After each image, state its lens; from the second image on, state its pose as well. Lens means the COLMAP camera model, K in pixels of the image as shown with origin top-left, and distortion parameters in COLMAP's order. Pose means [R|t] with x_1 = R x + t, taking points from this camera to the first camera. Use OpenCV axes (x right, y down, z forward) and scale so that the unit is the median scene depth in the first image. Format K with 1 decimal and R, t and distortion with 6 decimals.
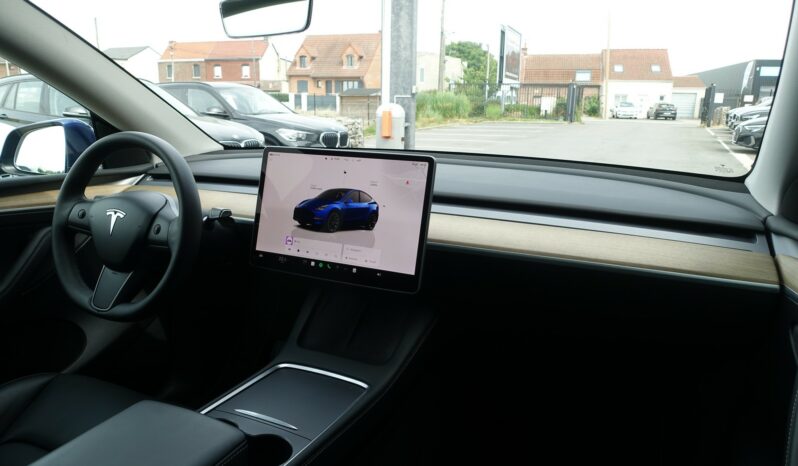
lens RADIAL K [[549.6, 0, 403.4], [0, 549.6, 221.2], [0, 0, 1]] dist [-0.015965, 0.007039]
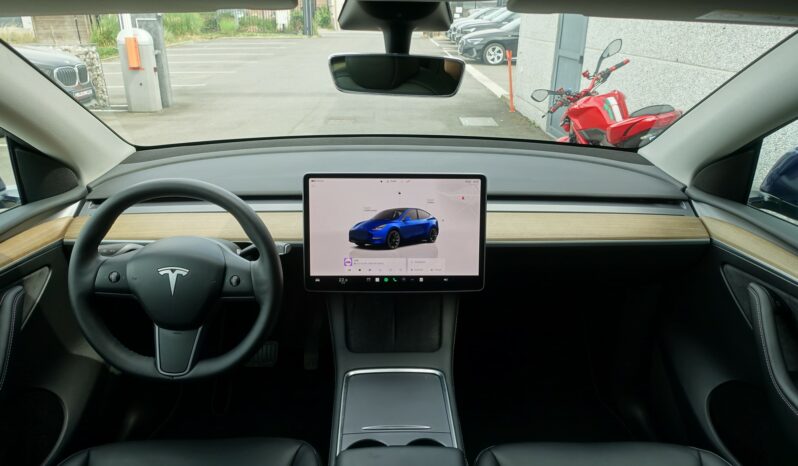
lens RADIAL K [[549.6, 0, 400.6], [0, 549.6, 230.6], [0, 0, 1]] dist [-0.015965, 0.007039]
pose [[0.892515, -0.170012, 0.417748, -0.070718], [0.097460, 0.977049, 0.189410, -0.027573], [-0.440362, -0.128337, 0.888600, 0.003515]]
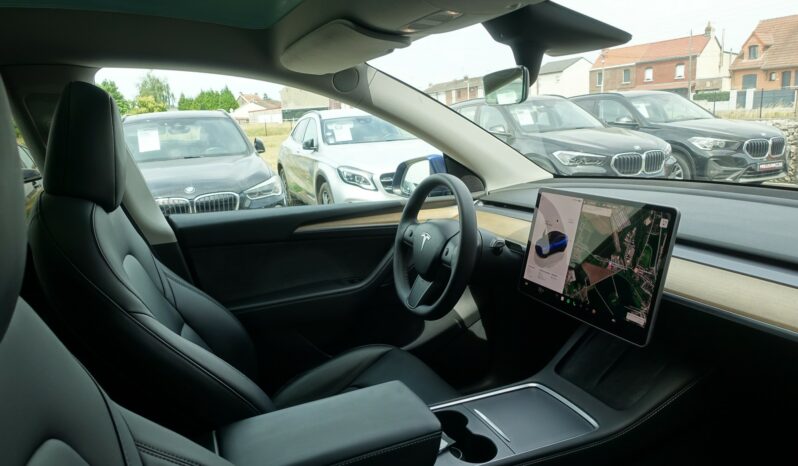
lens RADIAL K [[549.6, 0, 400.9], [0, 549.6, 230.7], [0, 0, 1]] dist [-0.015965, 0.007039]
pose [[0.738201, 0.082690, -0.669494, 0.039254], [-0.077366, 0.996288, 0.037747, -0.009054], [0.670130, 0.023931, 0.741858, -0.001917]]
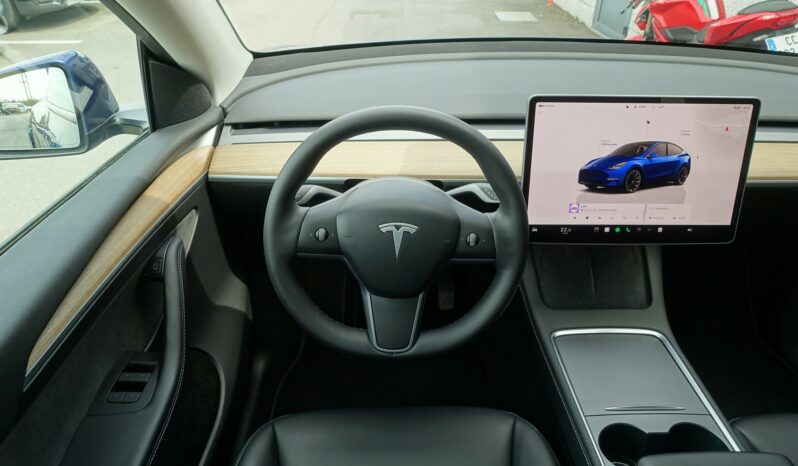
lens RADIAL K [[549.6, 0, 394.4], [0, 549.6, 235.5], [0, 0, 1]] dist [-0.015965, 0.007039]
pose [[0.899235, -0.237481, 0.367396, -0.100934], [0.094988, 0.925784, 0.365926, -0.034063], [-0.427029, -0.294156, 0.855055, 0.048864]]
